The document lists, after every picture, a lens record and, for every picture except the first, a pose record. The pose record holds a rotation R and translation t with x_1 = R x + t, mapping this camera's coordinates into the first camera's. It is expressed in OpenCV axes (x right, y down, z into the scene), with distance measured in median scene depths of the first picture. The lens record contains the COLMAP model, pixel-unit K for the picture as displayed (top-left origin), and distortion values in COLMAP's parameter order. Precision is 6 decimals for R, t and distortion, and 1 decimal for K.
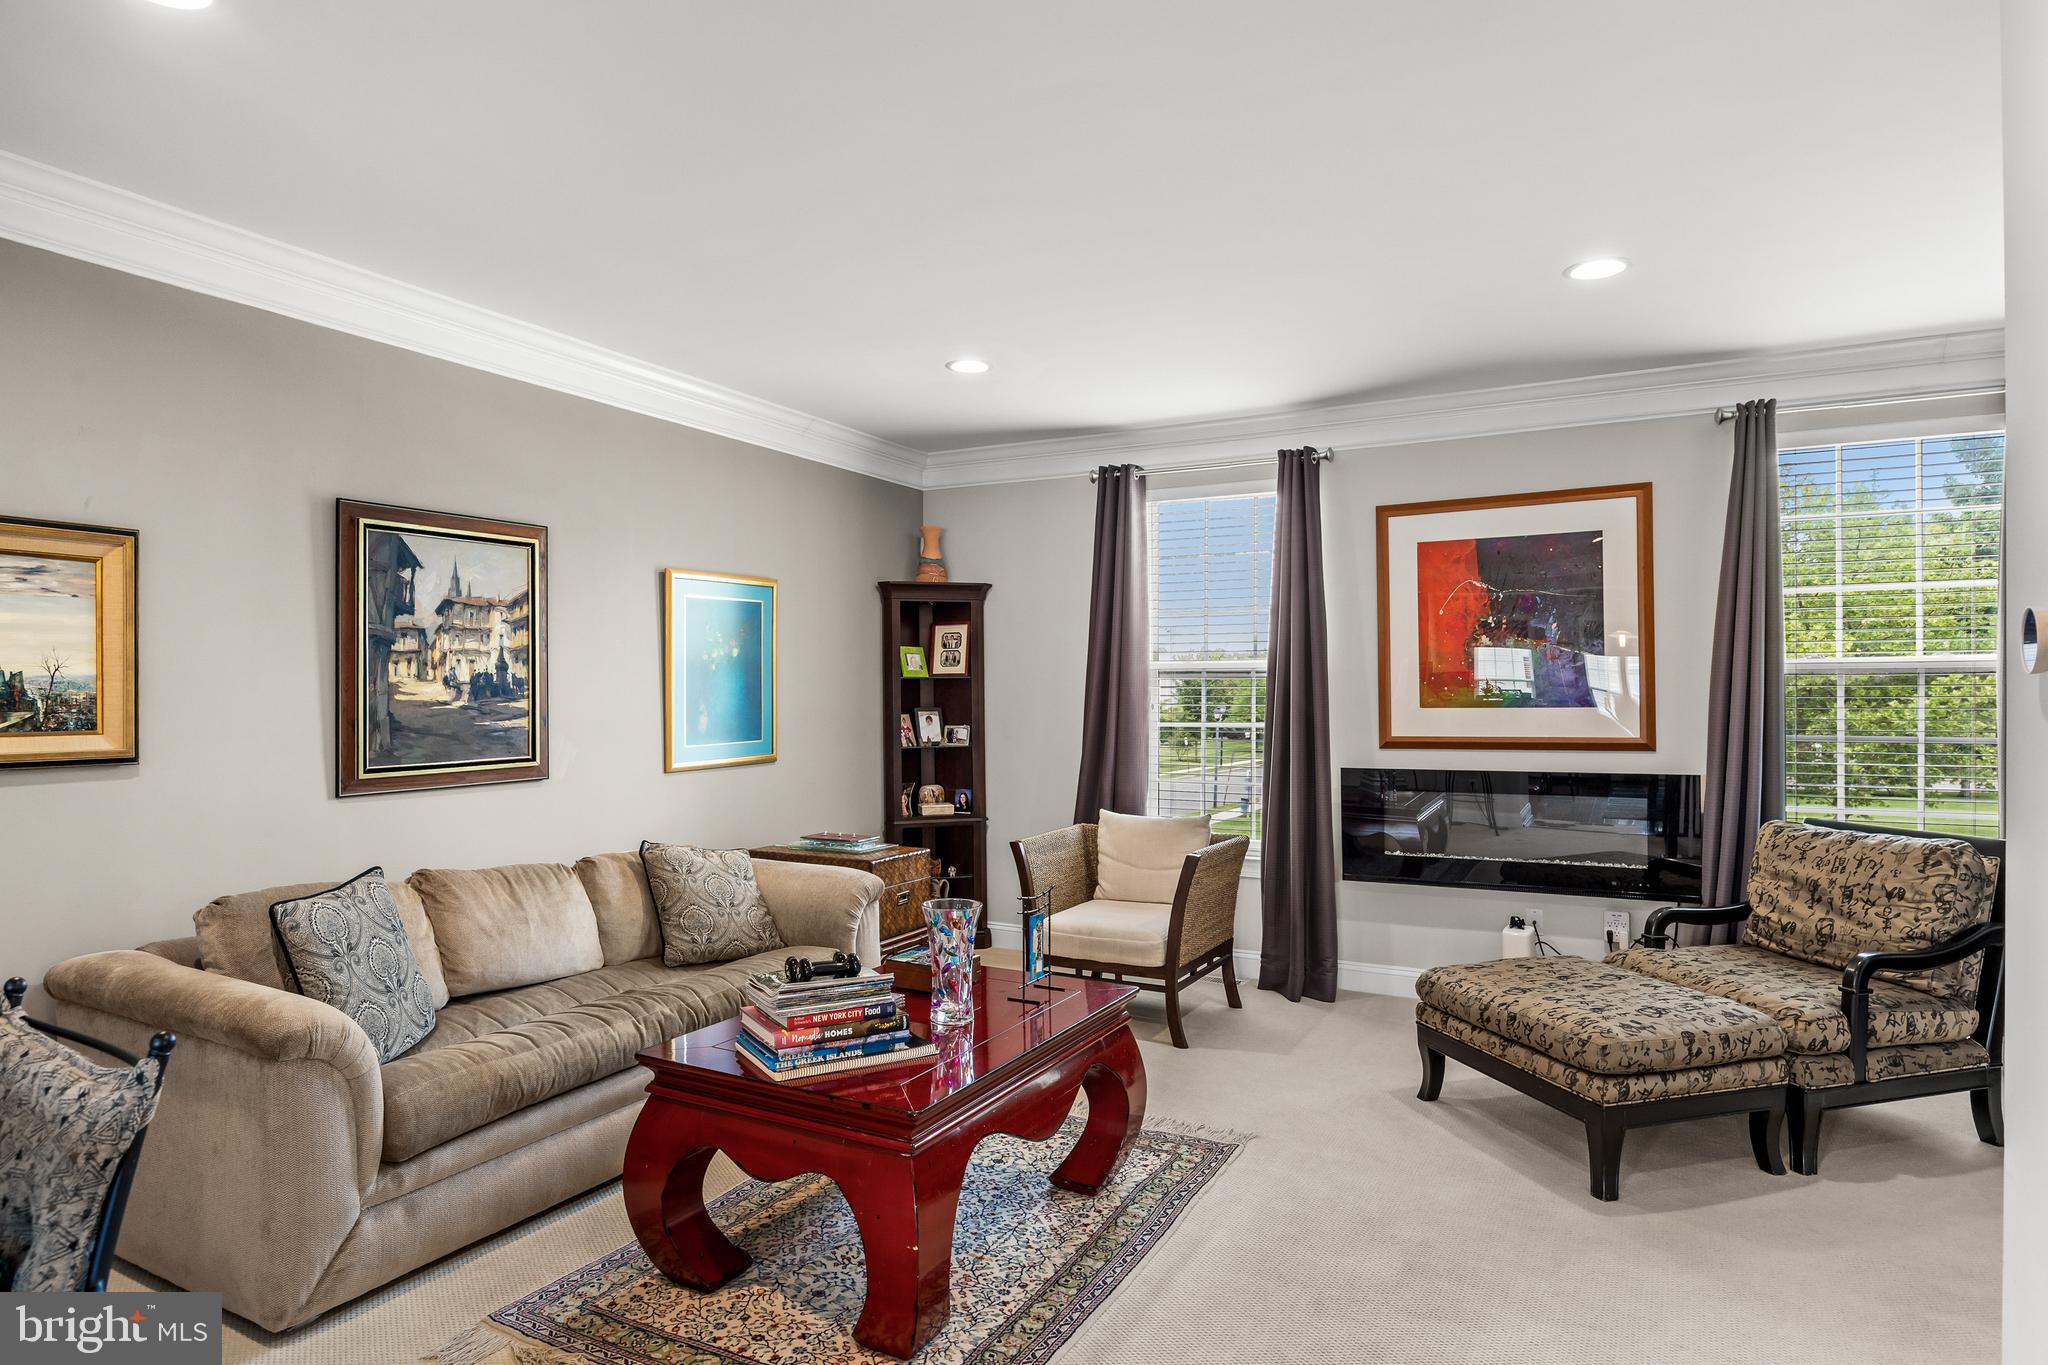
lens RADIAL K [[1150.1, 0, 1022.3], [0, 1150.1, 698.0], [0, 0, 1]] dist [-0.000178, 0.000084]
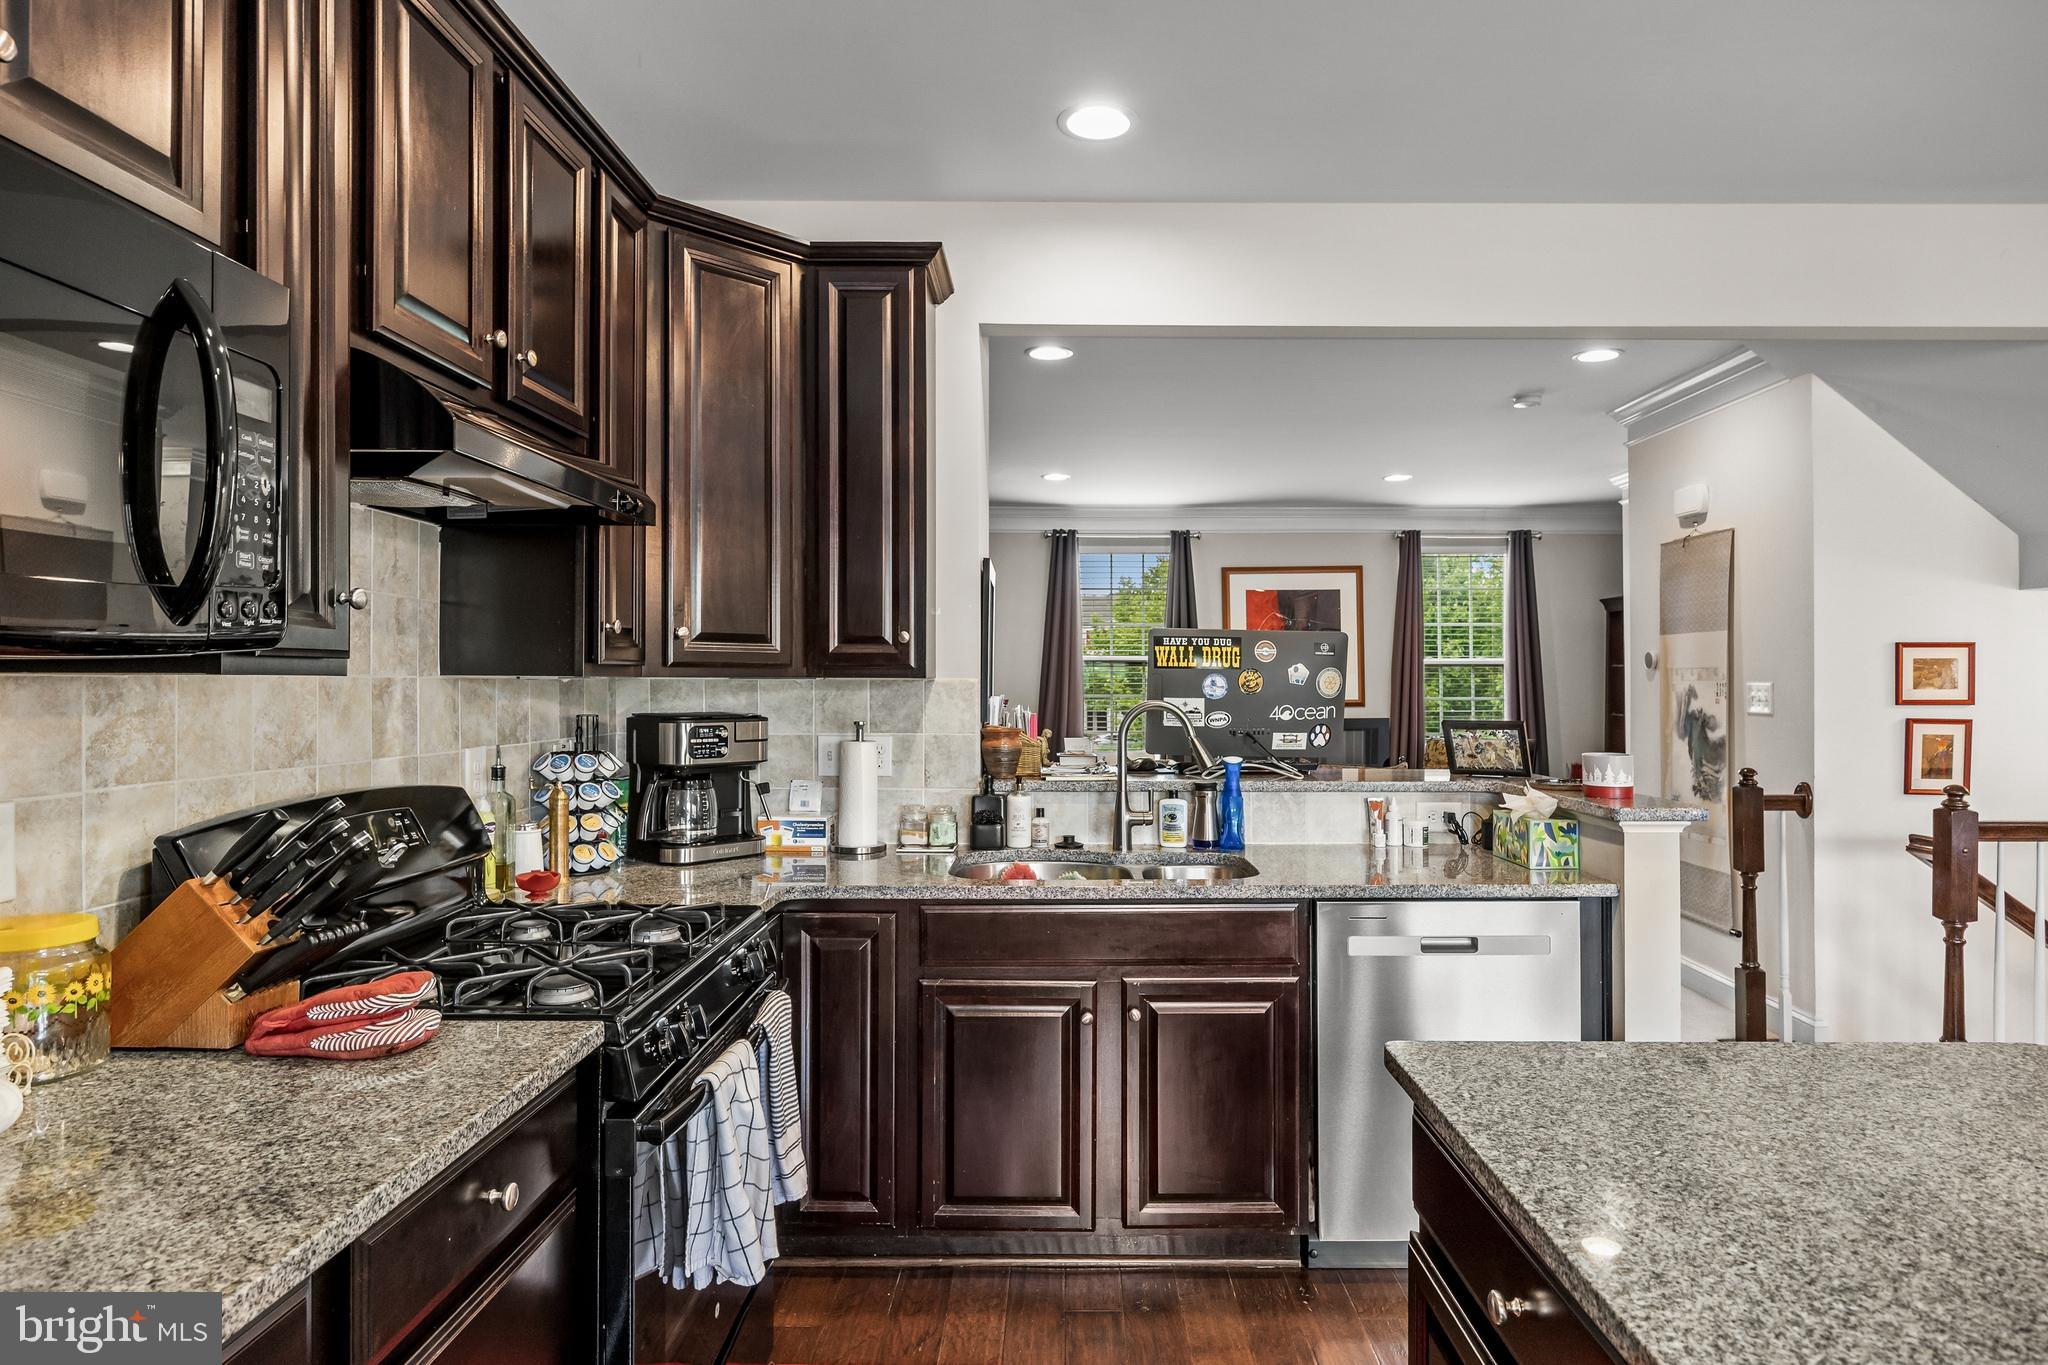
lens RADIAL K [[1150.1, 0, 1067.0], [0, 1150.1, 671.4], [0, 0, 1]] dist [-0.000178, 0.000084]
pose [[0.872971, 0.001021, 0.487772, -0.917809], [0.003290, 0.999963, -0.007980, 0.003016], [-0.487762, 0.008571, 0.872935, -0.484079]]
